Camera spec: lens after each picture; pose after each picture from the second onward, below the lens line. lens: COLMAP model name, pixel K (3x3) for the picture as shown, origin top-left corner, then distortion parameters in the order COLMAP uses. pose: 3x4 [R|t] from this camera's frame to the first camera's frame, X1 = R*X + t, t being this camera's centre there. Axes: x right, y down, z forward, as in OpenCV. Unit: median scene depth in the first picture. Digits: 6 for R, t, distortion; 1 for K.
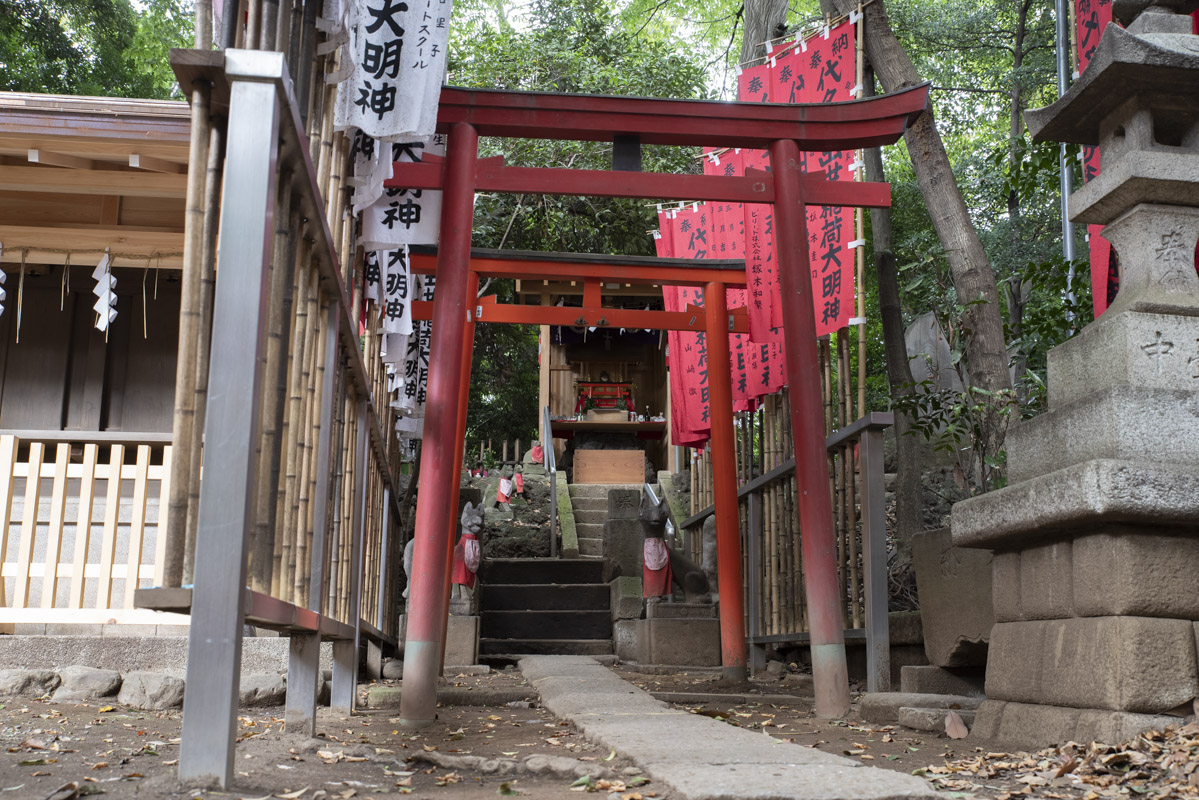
lens RADIAL K [[1256.5, 0, 599.5], [0, 1256.5, 400.0], [0, 0, 1]] dist [0.000315, -0.000074]
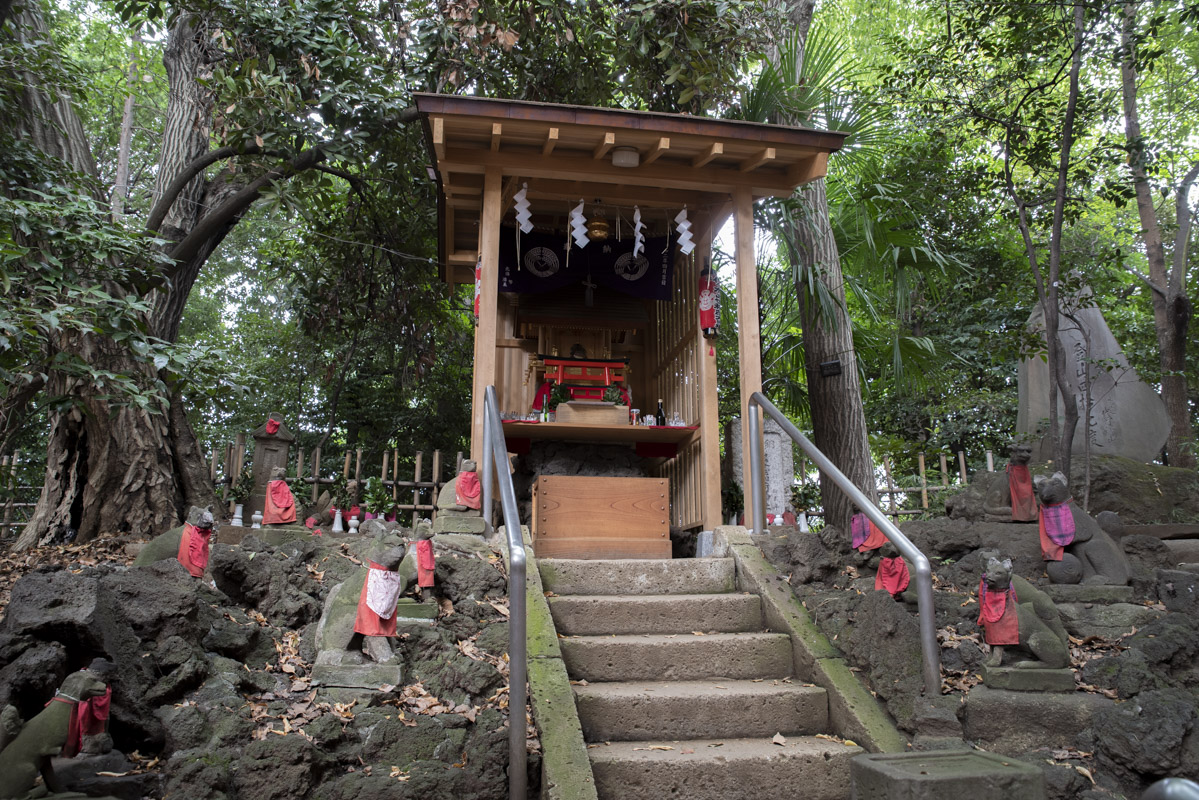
lens RADIAL K [[825.0, 0, 599.5], [0, 825.0, 400.0], [0, 0, 1]] dist [-0.134267, -0.000073]
pose [[0.993254, 0.023282, 0.113602, -0.033373], [-0.020353, 0.999432, -0.026875, 0.016077], [-0.114163, 0.024381, 0.993163, 0.630262]]
